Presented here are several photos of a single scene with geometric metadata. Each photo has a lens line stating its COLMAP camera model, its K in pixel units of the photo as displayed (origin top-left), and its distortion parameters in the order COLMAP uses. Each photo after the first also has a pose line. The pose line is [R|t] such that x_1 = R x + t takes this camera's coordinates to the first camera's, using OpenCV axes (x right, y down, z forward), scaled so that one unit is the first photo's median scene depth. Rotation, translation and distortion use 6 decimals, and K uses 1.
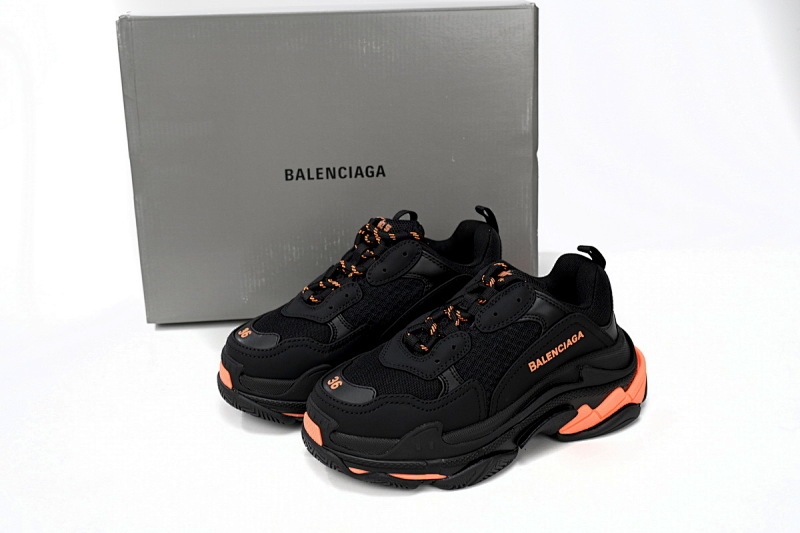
lens RADIAL K [[950.2, 0, 397.4], [0, 950.2, 264.6], [0, 0, 1]] dist [0.003441, 0.000000]
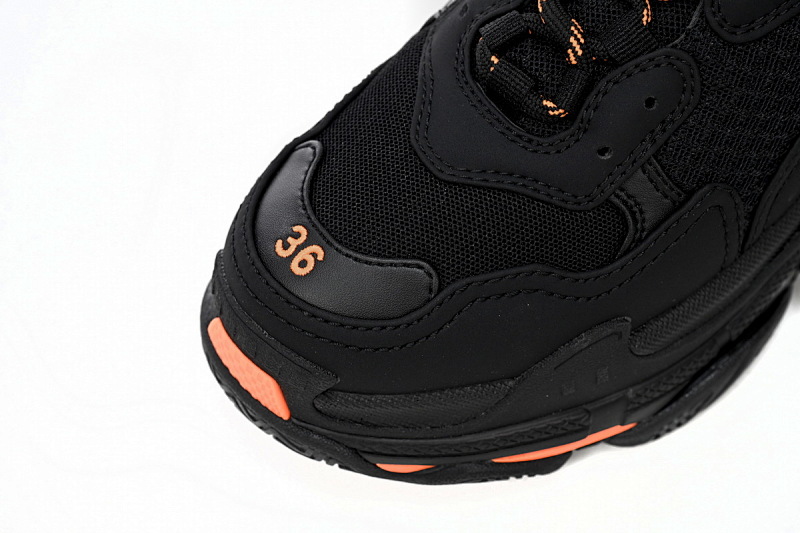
lens RADIAL K [[1808.9, 0, 401.0], [0, 1808.9, 265.6], [0, 0, 1]] dist [-0.006533, 0.000000]
pose [[0.977075, -0.181995, 0.110464, -0.100891], [0.092958, 0.831494, 0.547701, -0.210490], [-0.191529, -0.524876, 0.829350, 0.465749]]
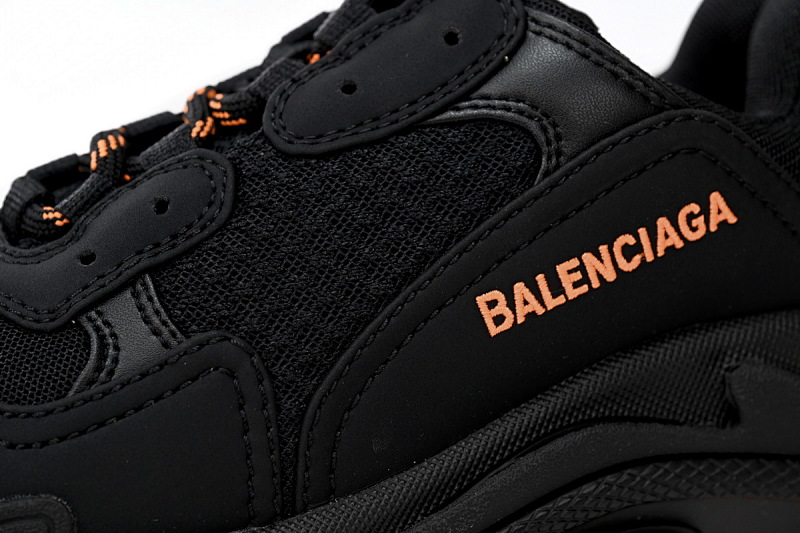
lens RADIAL K [[2554.2, 0, 398.6], [0, 2554.2, 267.5], [0, 0, 1]] dist [0.000522, 0.000000]
pose [[0.989913, 0.035465, -0.137166, 0.205075], [-0.057929, 0.984852, -0.163433, 0.201426], [0.129293, 0.169730, 0.976972, 0.370985]]
